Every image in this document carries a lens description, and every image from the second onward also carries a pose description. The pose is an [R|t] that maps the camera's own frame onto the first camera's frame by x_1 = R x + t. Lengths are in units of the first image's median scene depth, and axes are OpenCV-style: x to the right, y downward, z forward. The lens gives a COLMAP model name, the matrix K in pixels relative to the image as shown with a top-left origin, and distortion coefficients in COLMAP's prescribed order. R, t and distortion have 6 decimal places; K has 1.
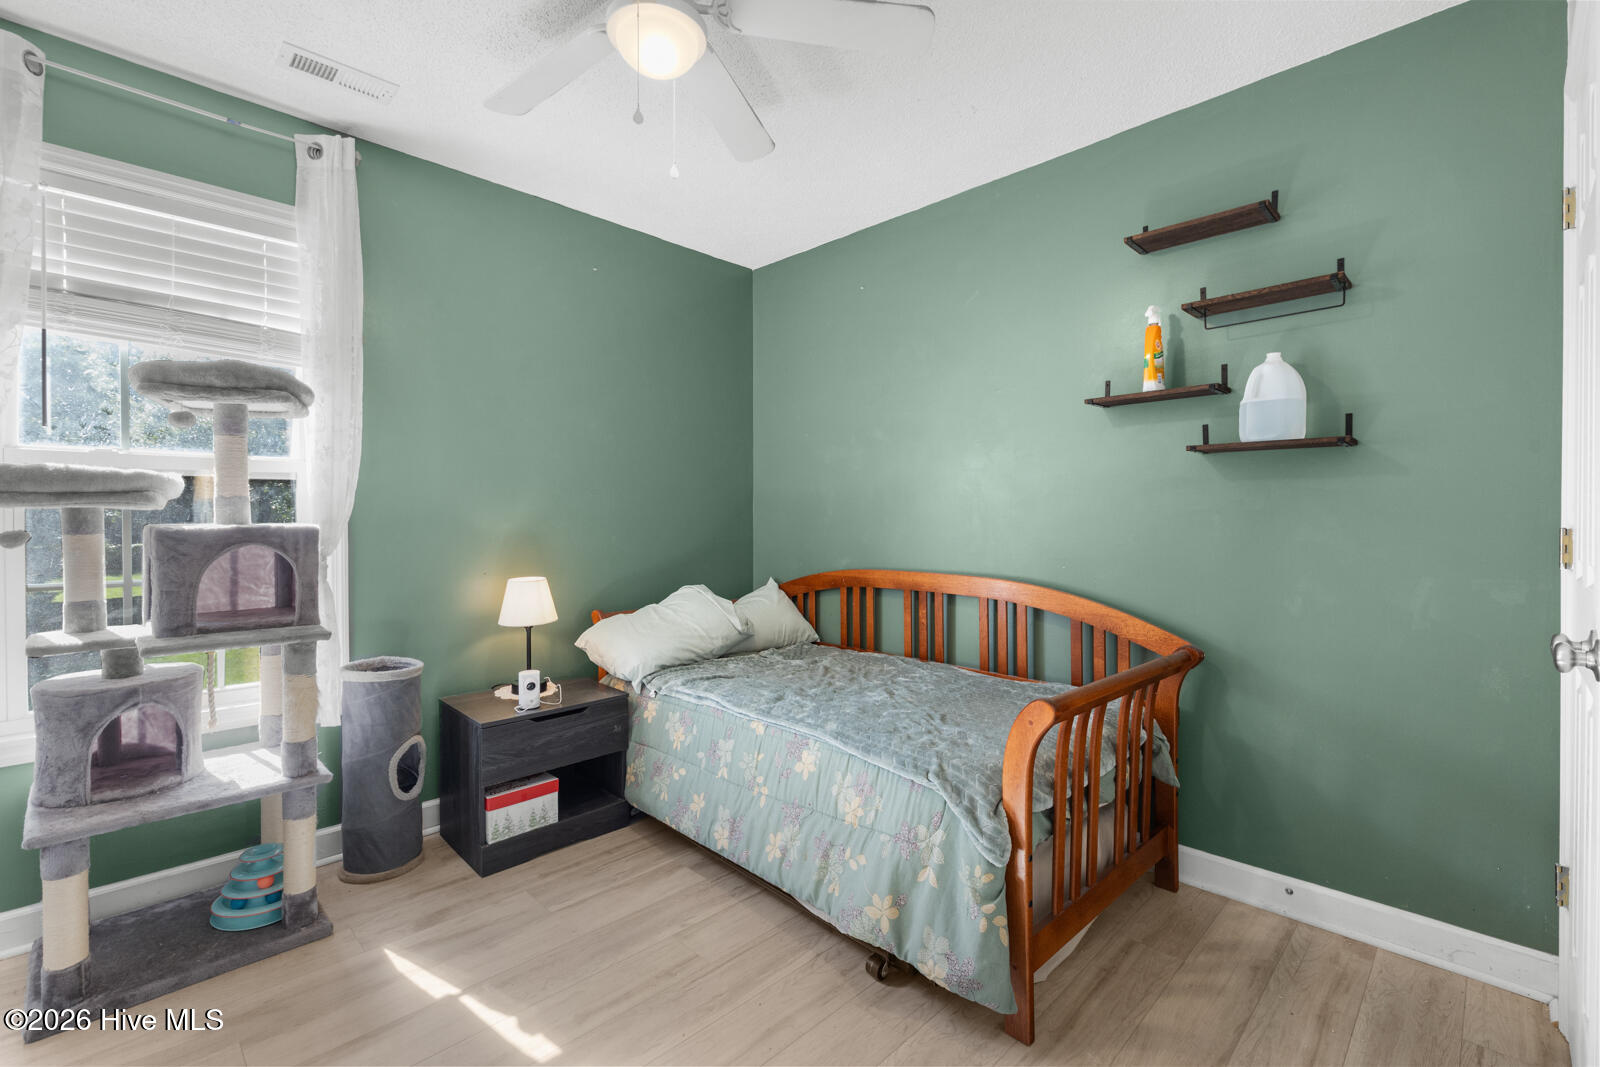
lens RADIAL K [[716.5, 0, 800.1], [0, 716.5, 528.2], [0, 0, 1]] dist [-0.001086, -0.000603]
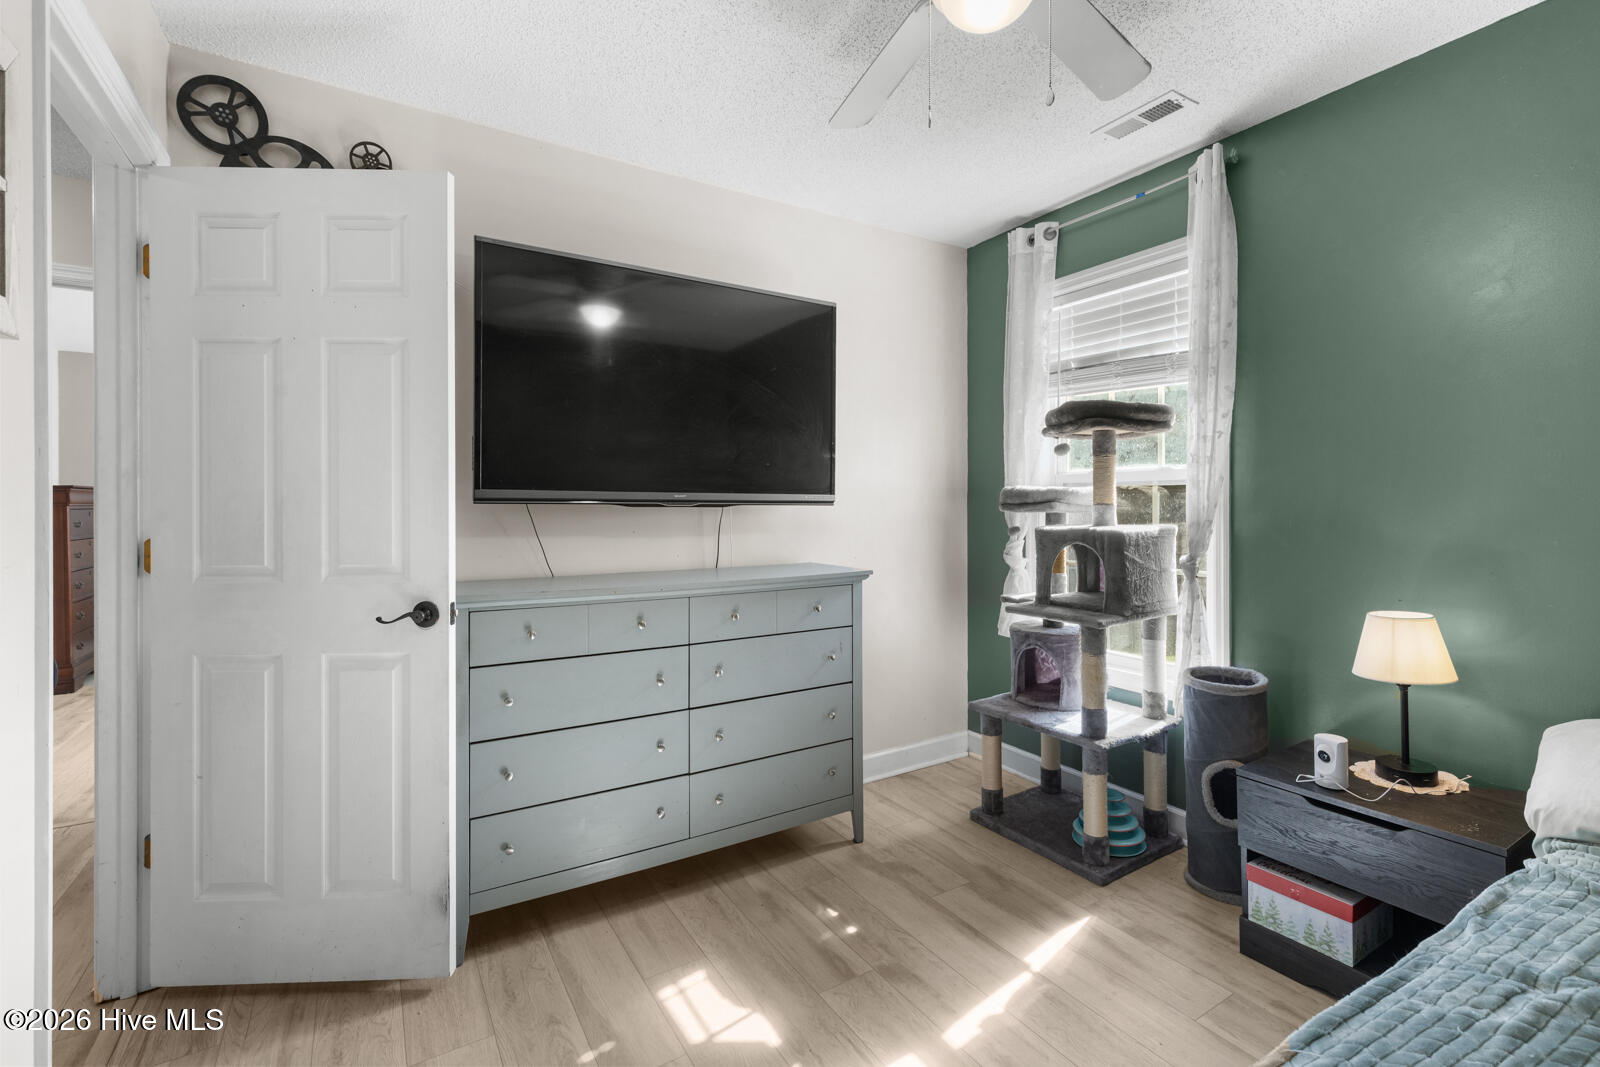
lens RADIAL K [[716.5, 0, 822.2], [0, 716.5, 503.9], [0, 0, 1]] dist [-0.001086, -0.000603]
pose [[-0.228053, 0.001581, -0.973648, 0.542755], [-0.009017, 0.999952, 0.003735, -0.043436], [0.973607, 0.009631, -0.228027, 0.788960]]
